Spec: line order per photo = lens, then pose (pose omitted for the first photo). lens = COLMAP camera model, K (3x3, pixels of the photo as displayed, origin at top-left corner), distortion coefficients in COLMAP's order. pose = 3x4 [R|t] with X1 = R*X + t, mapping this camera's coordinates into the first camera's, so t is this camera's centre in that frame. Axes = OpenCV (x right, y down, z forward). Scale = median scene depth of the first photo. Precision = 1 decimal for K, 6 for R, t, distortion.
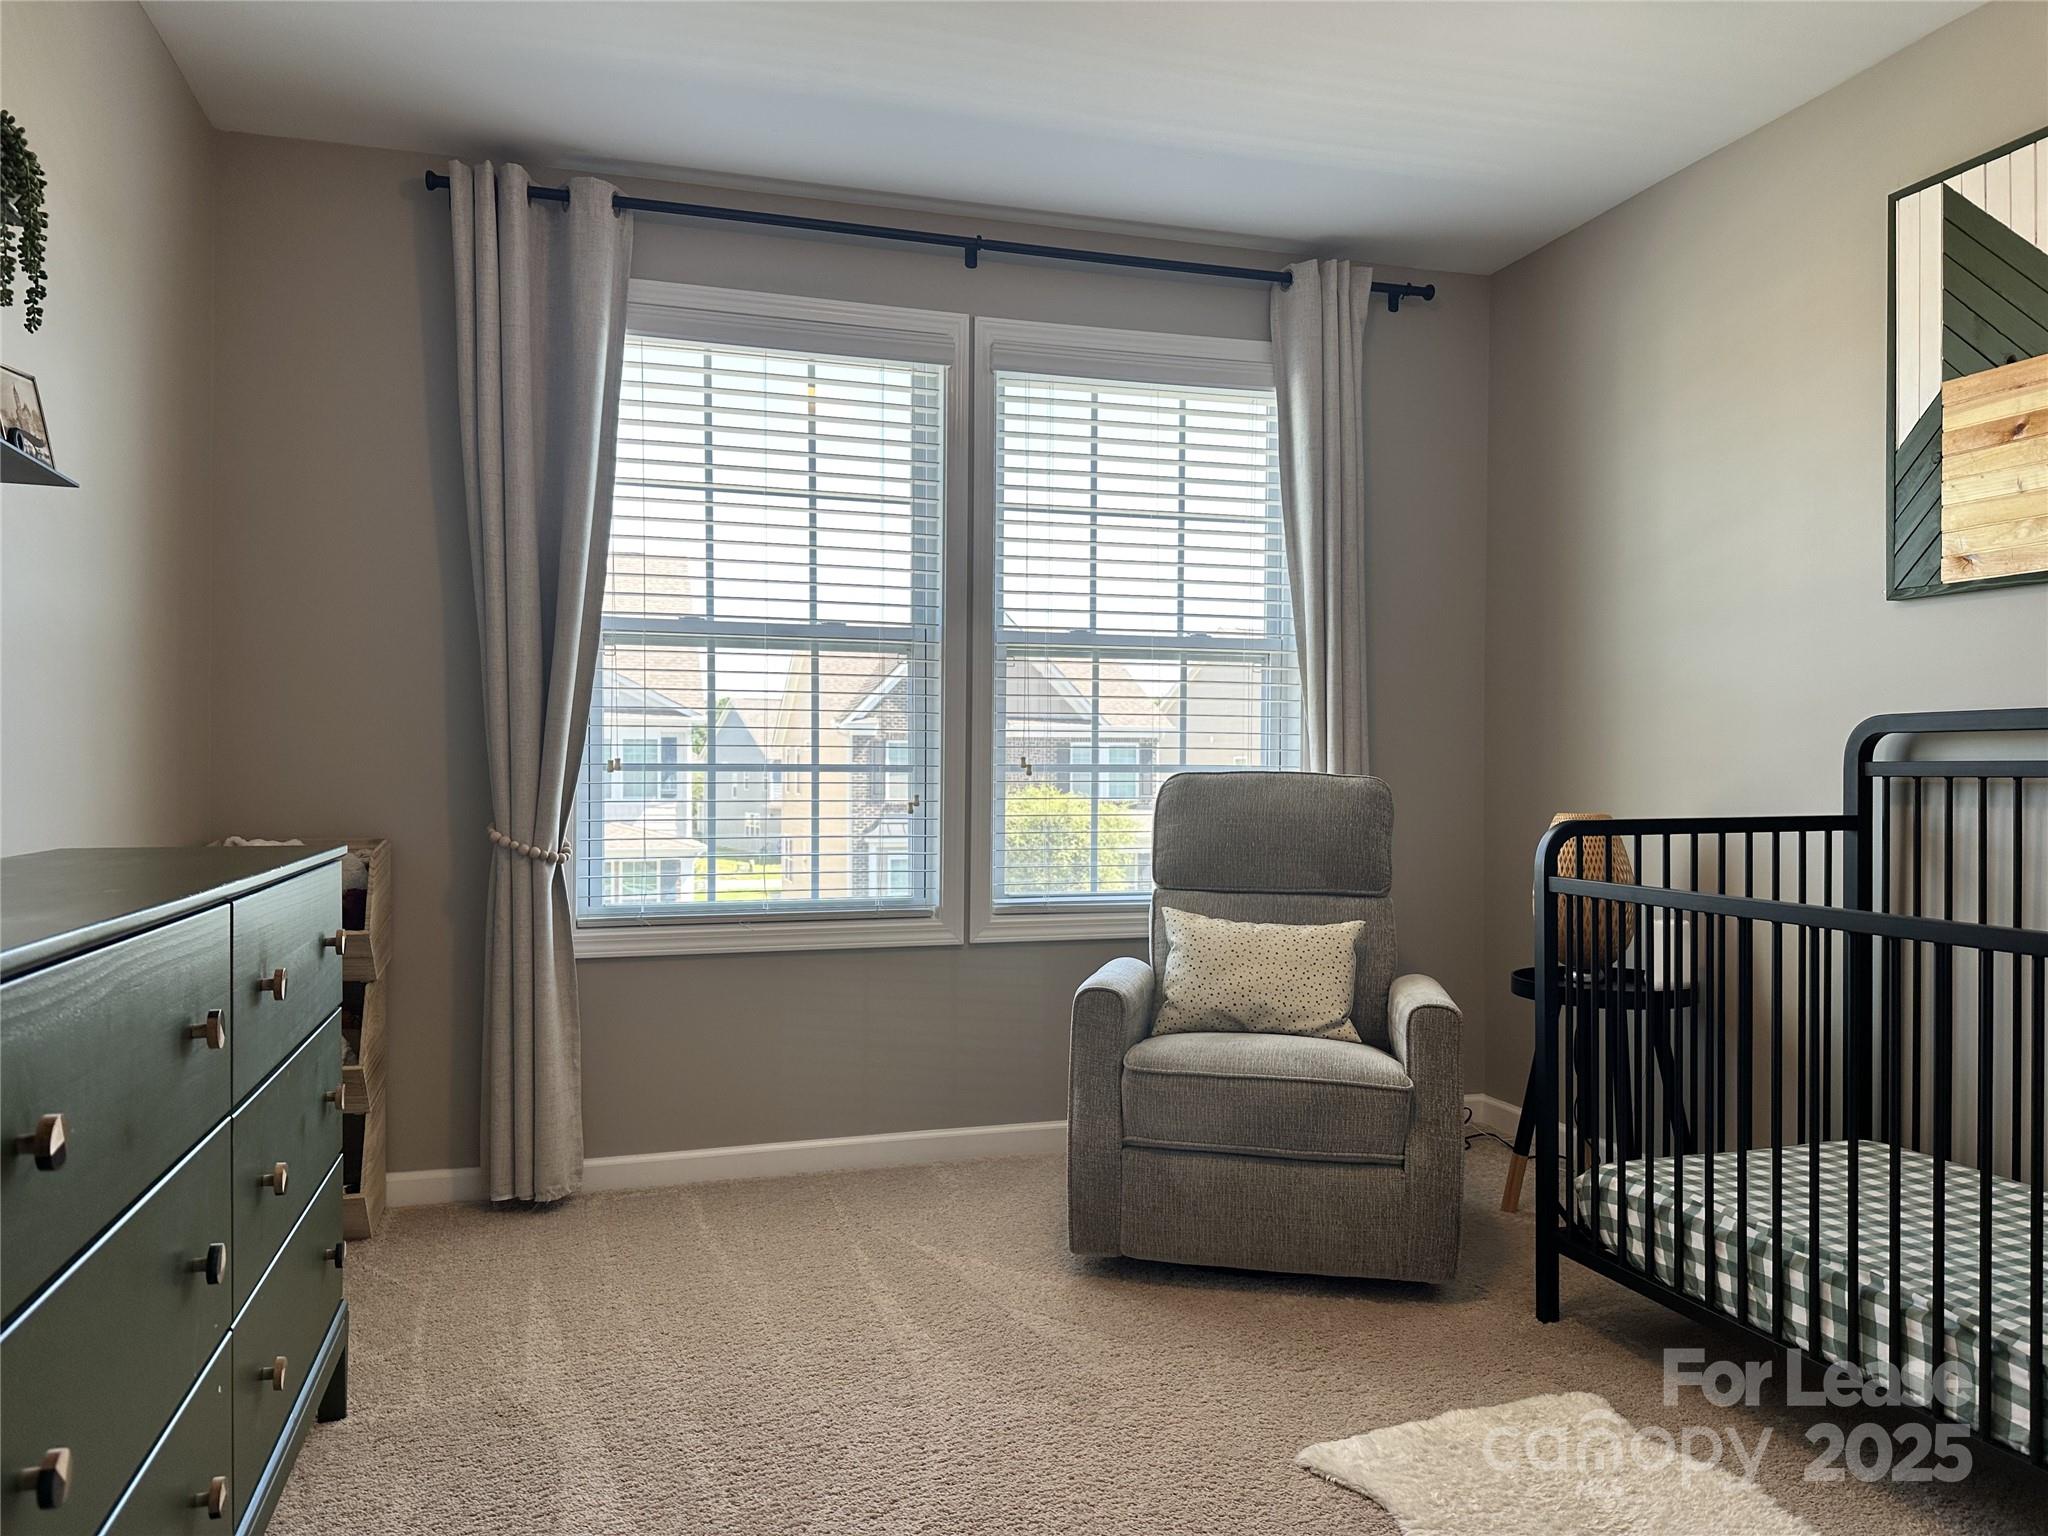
lens RADIAL K [[1430.0, 0, 1023.4], [0, 1430.0, 778.1], [0, 0, 1]] dist [0.045172, -0.058981]
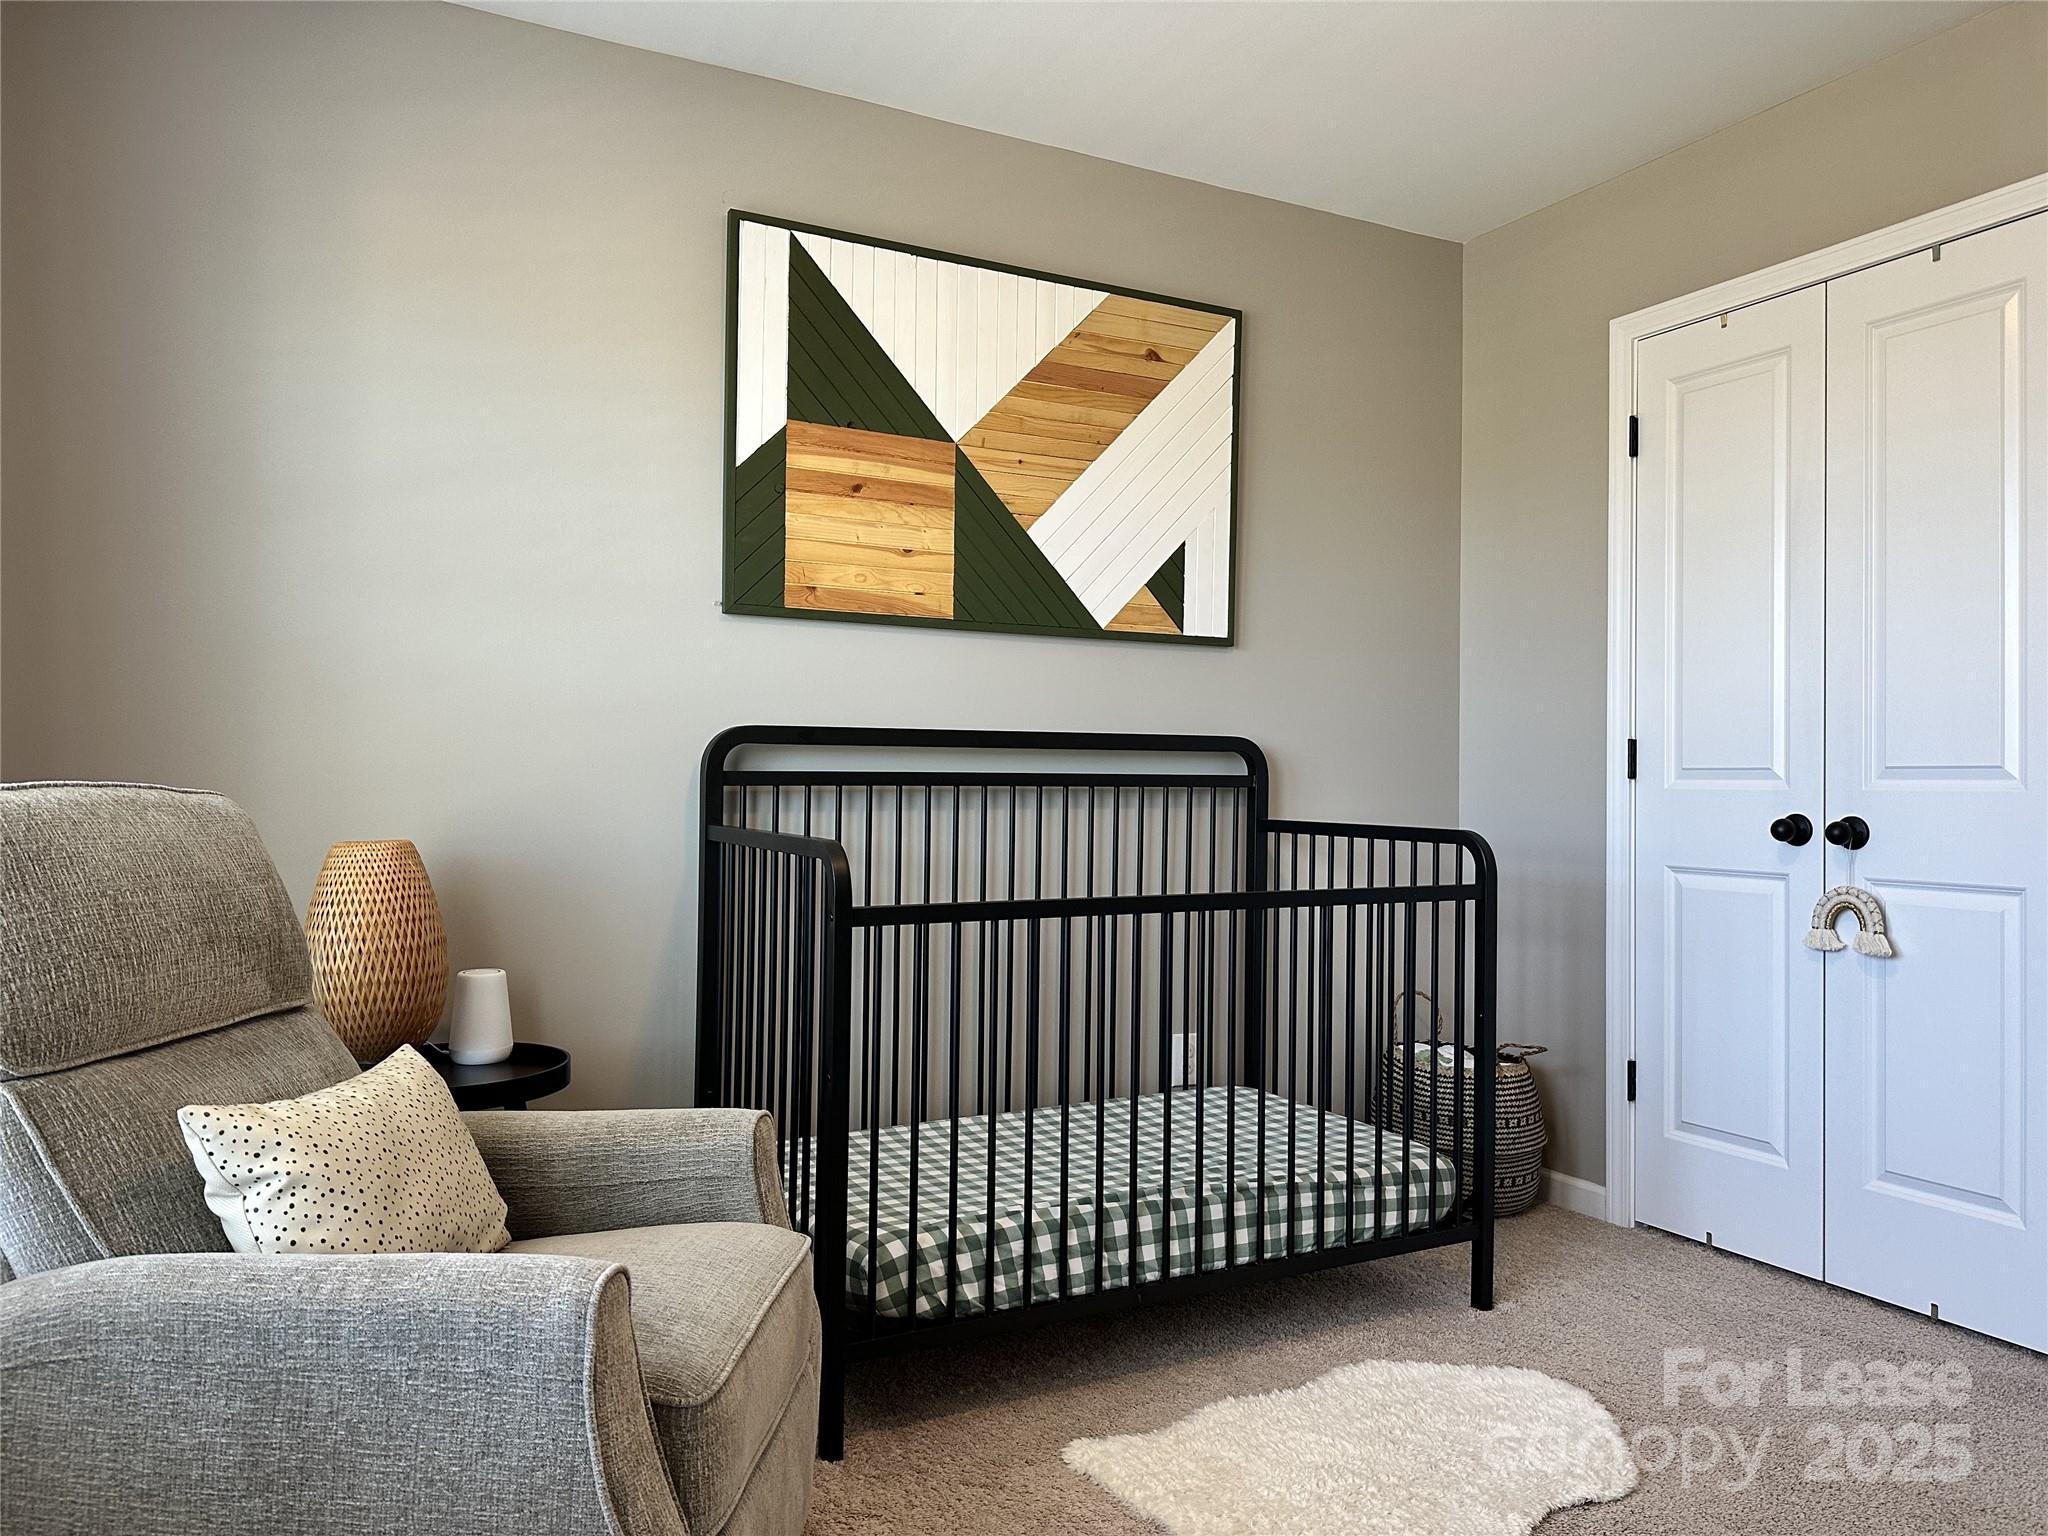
lens RADIAL K [[1430.0, 0, 1023.4], [0, 1430.0, 778.1], [0, 0, 1]] dist [0.045172, -0.058981]
pose [[-0.215692, -0.009679, 0.976413, -0.448543], [0.007705, 0.999903, 0.011614, -0.019892], [-0.976431, 0.010028, -0.215597, 1.075784]]
